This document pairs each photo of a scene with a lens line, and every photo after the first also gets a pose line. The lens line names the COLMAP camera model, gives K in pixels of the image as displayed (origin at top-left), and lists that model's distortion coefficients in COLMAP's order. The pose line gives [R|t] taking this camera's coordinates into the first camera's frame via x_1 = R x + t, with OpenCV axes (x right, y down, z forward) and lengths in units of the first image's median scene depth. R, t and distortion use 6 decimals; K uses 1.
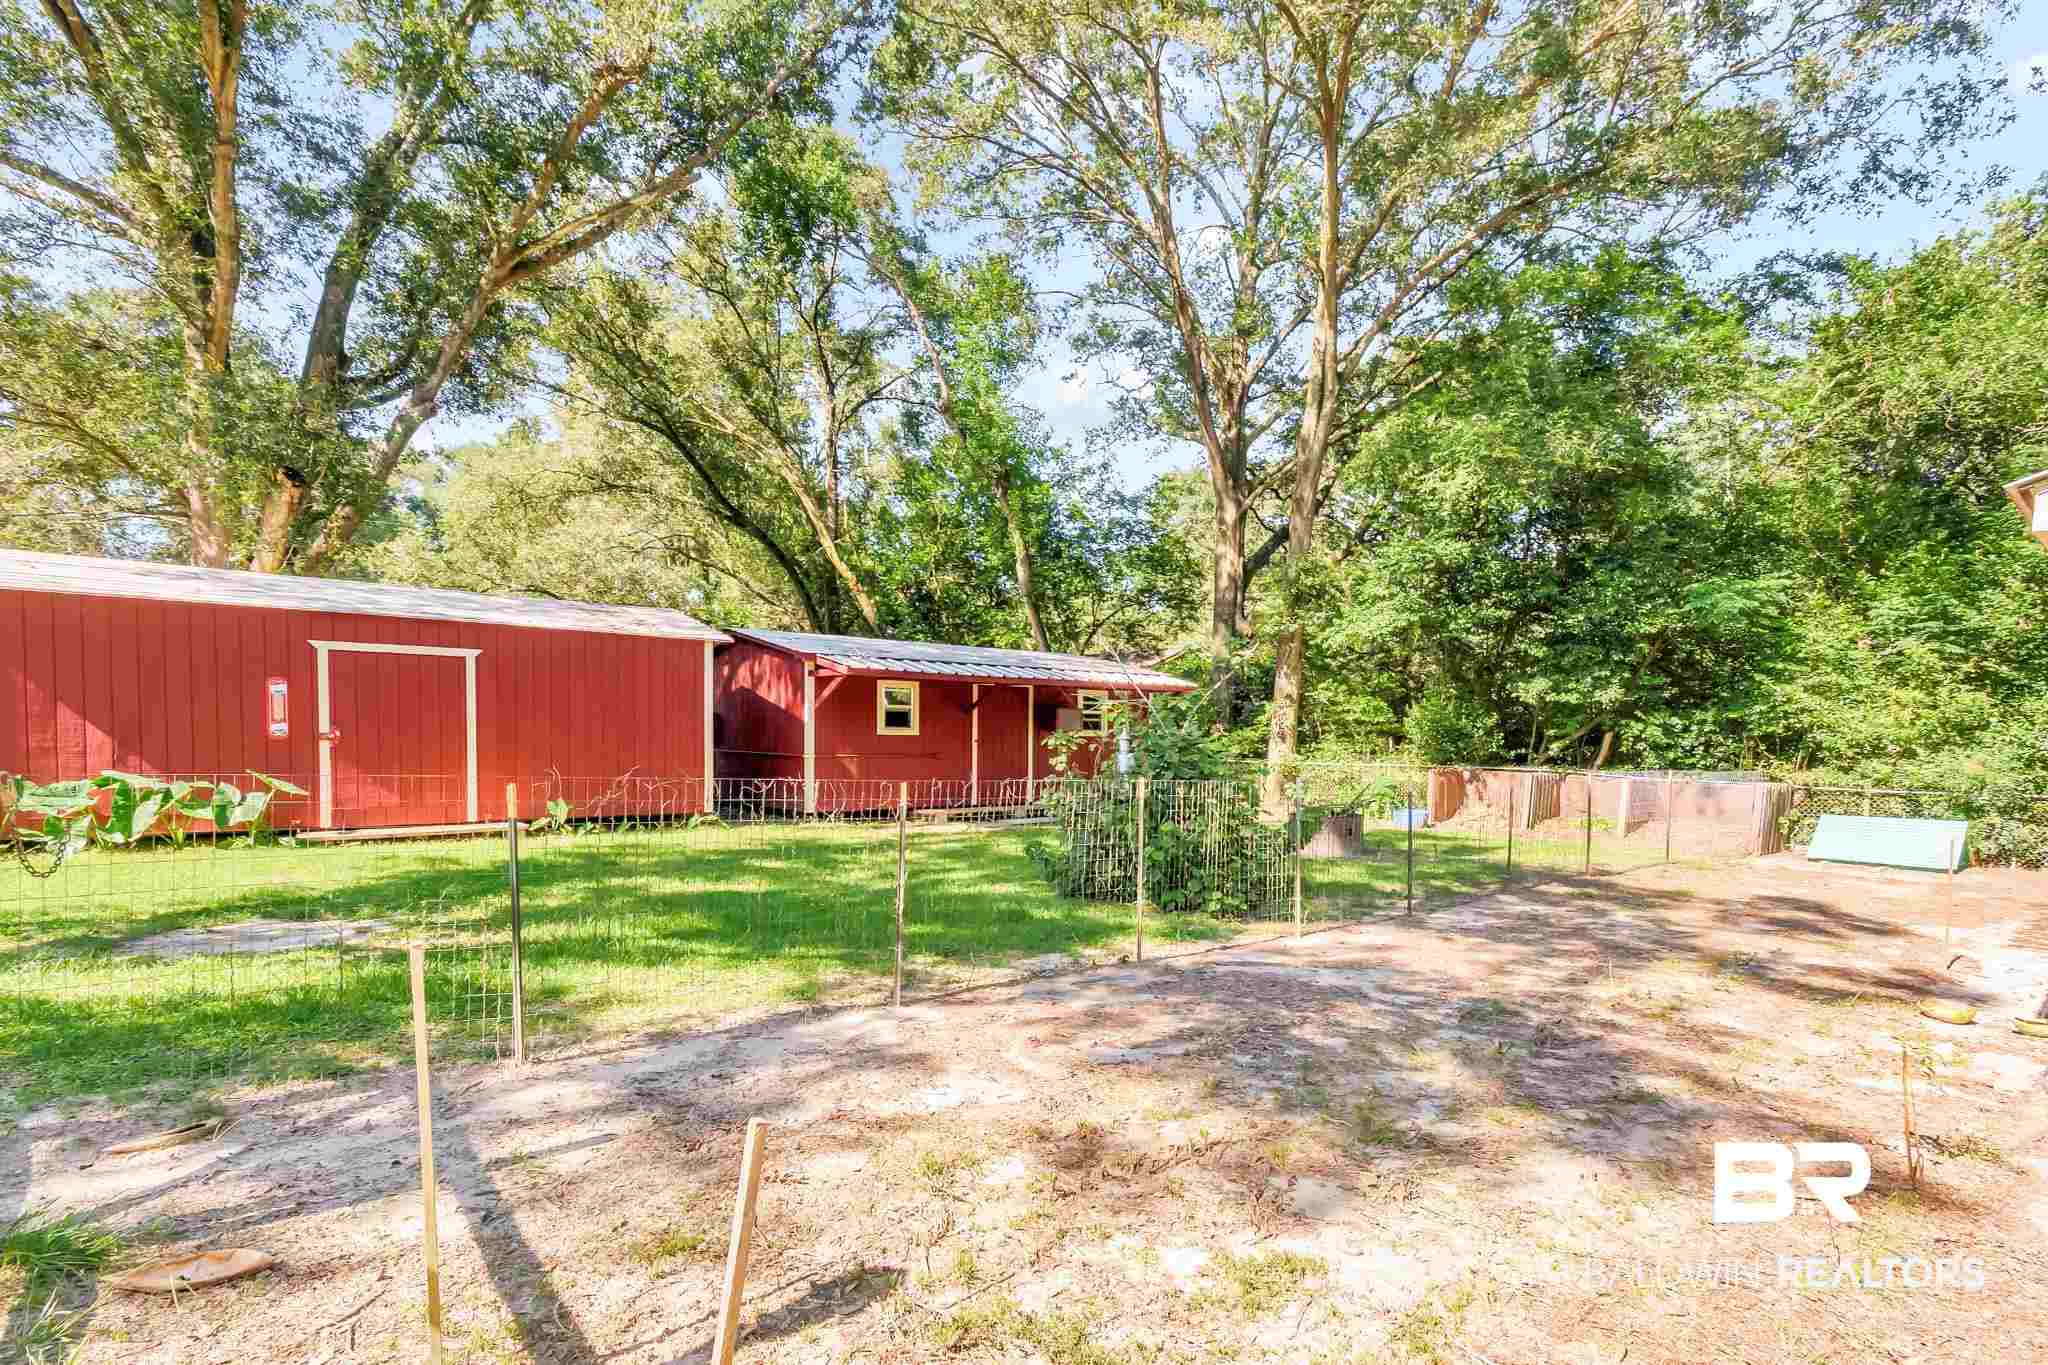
lens RADIAL K [[1001.6, 0, 1026.2], [0, 1001.6, 780.9], [0, 0, 1]] dist [0.004024, -0.000430]
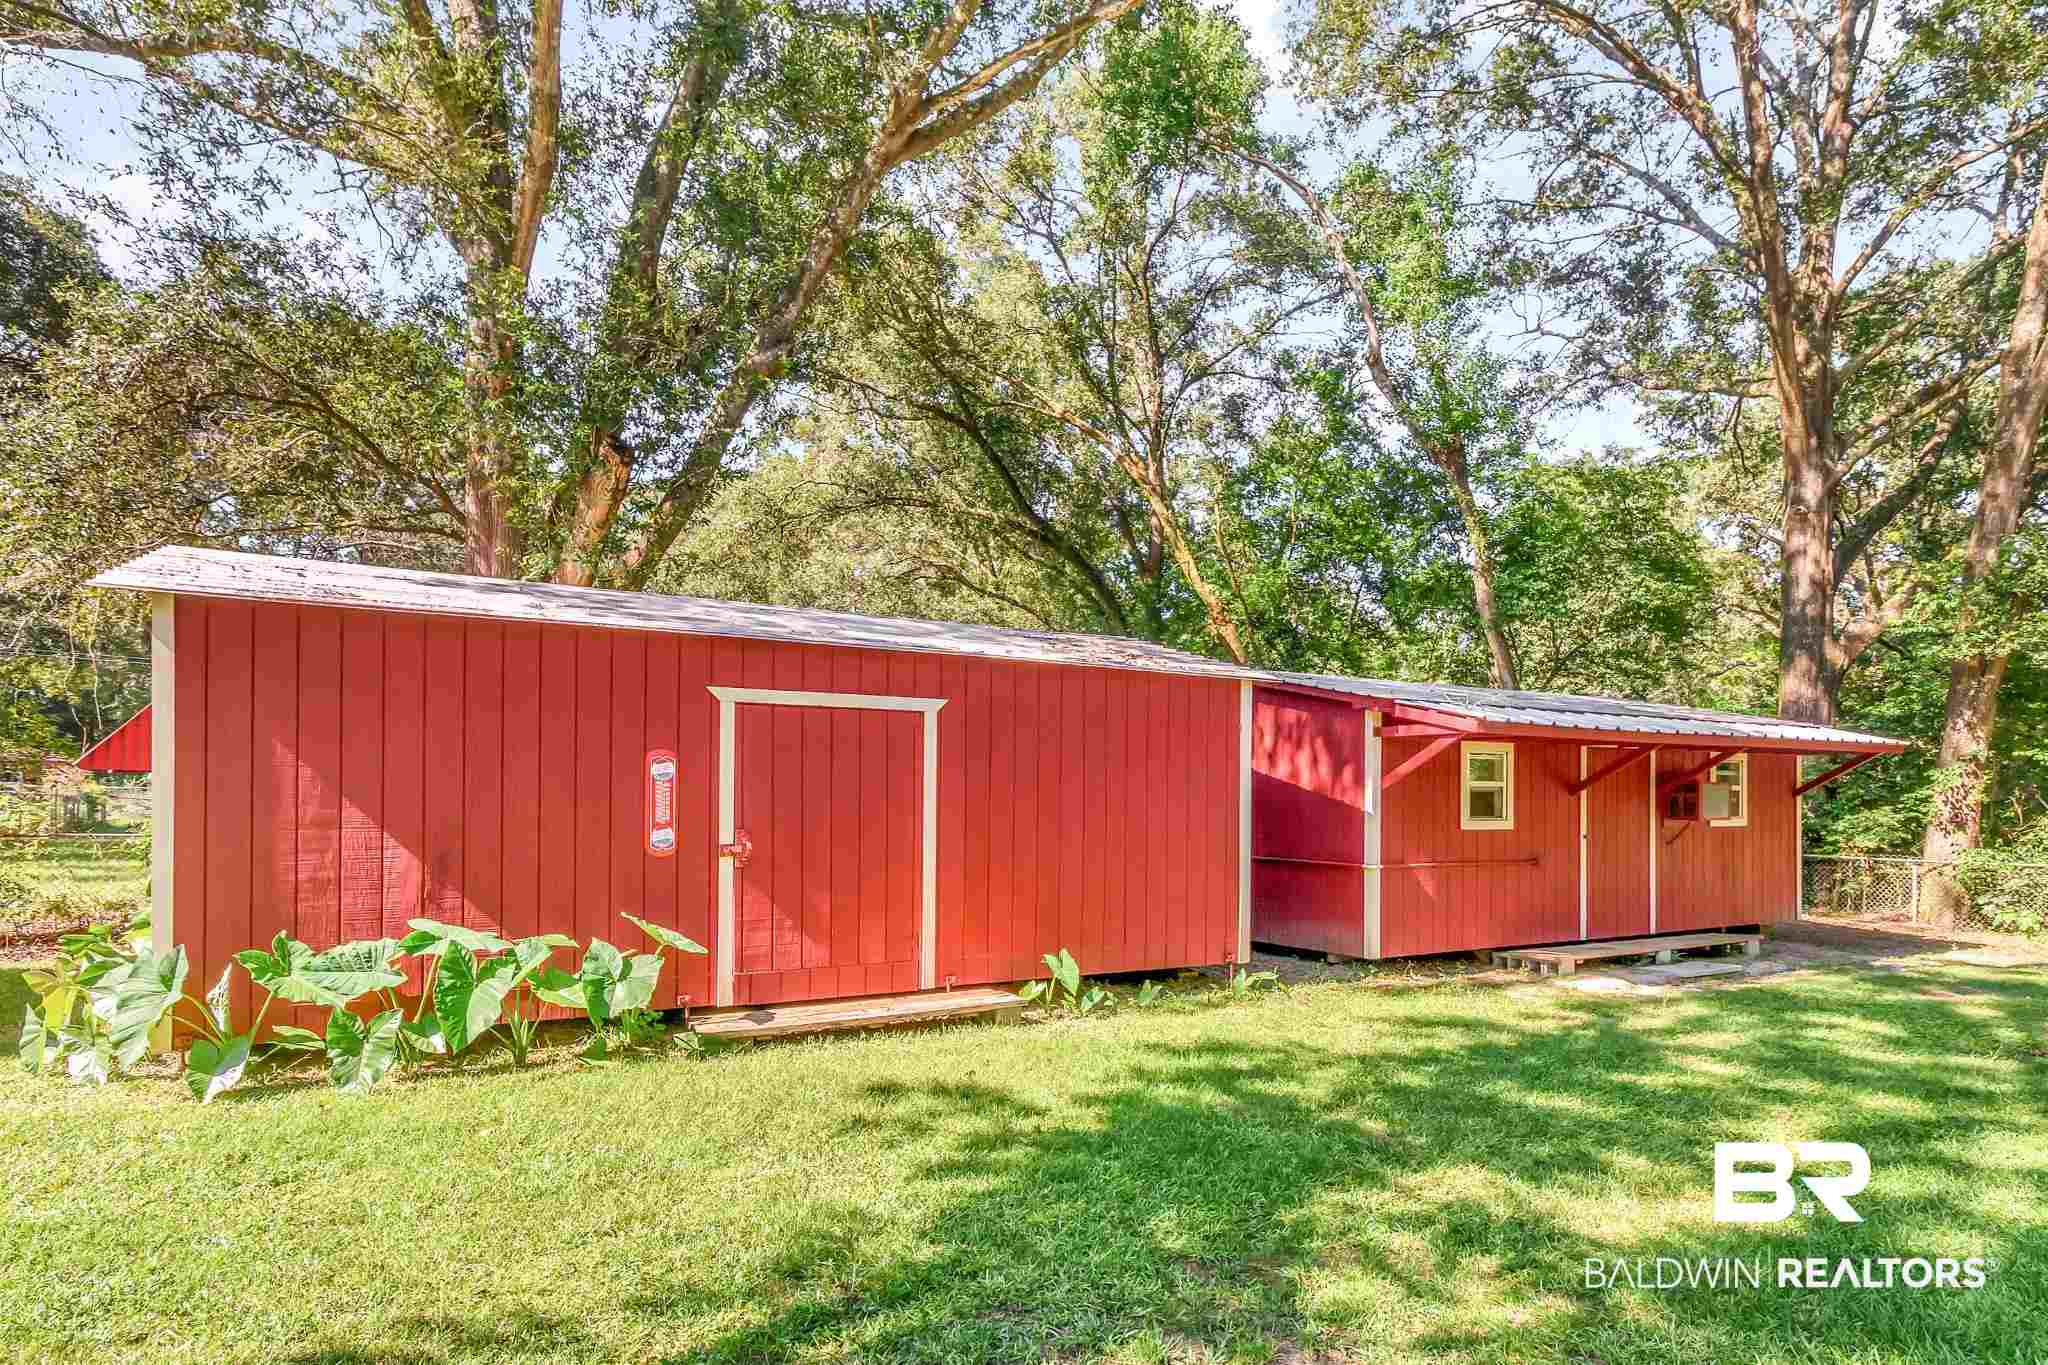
lens RADIAL K [[1135.7, 0, 1030.6], [0, 1135.7, 805.3], [0, 0, 1]] dist [0.012995, -0.000398]
pose [[0.987945, -0.002621, -0.154786, -0.302745], [-0.003905, 0.999117, -0.041841, -0.031074], [0.154759, 0.041941, 0.987062, 0.266819]]
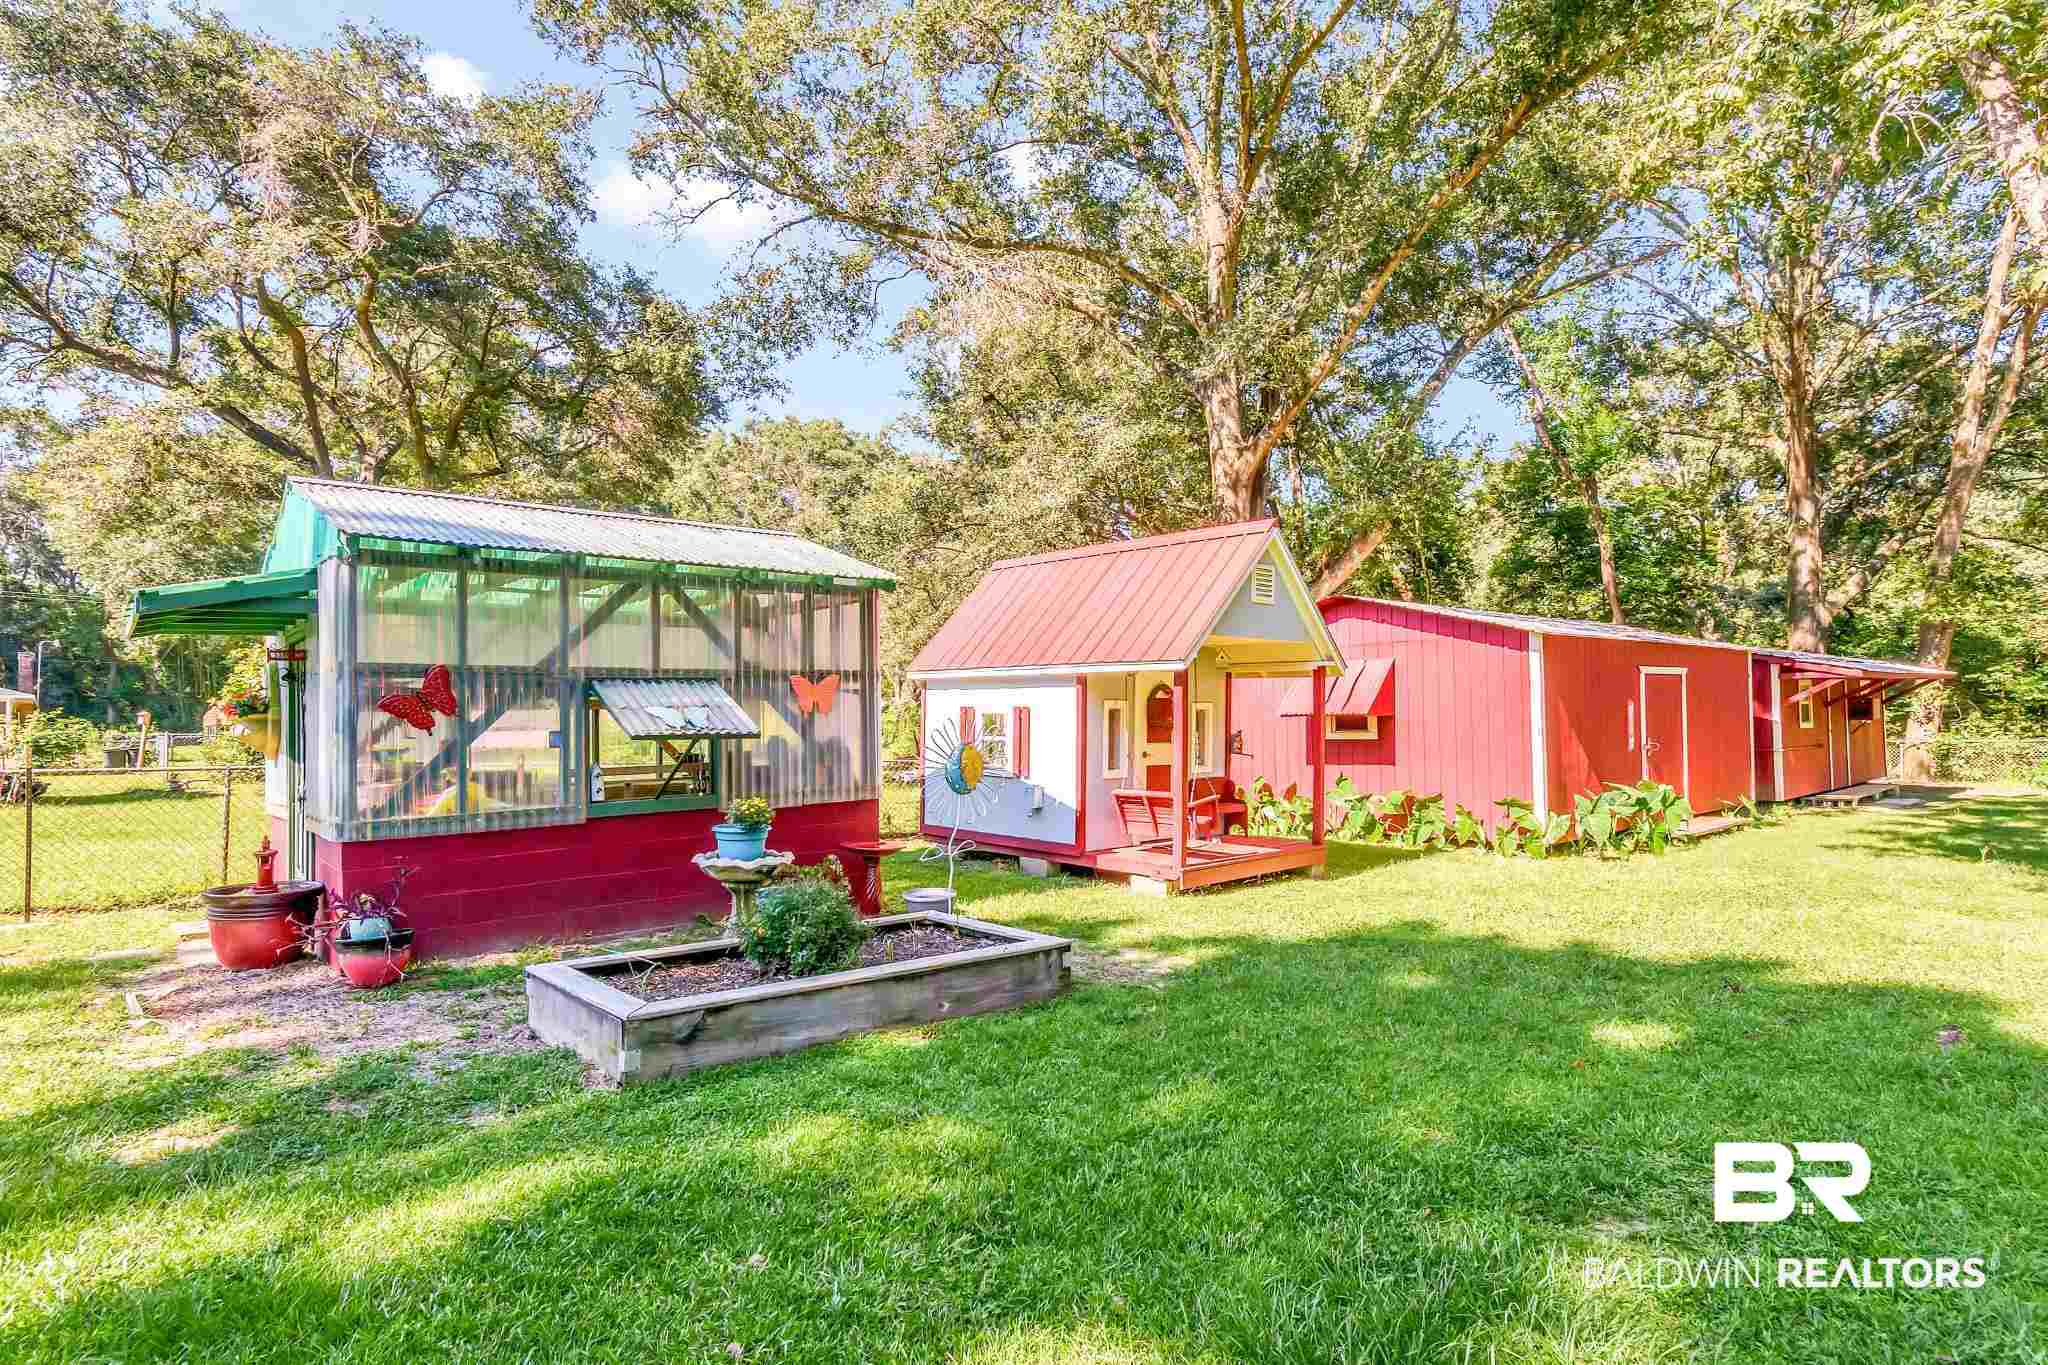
lens RADIAL K [[1060.4, 0, 1013.9], [0, 1060.4, 688.6], [0, 0, 1]] dist [0.014110, 0.000396]
pose [[0.999232, -0.030195, 0.024977, -1.053881], [0.031926, 0.996888, -0.072078, -0.033063], [-0.022723, 0.072820, 0.997086, -0.167781]]
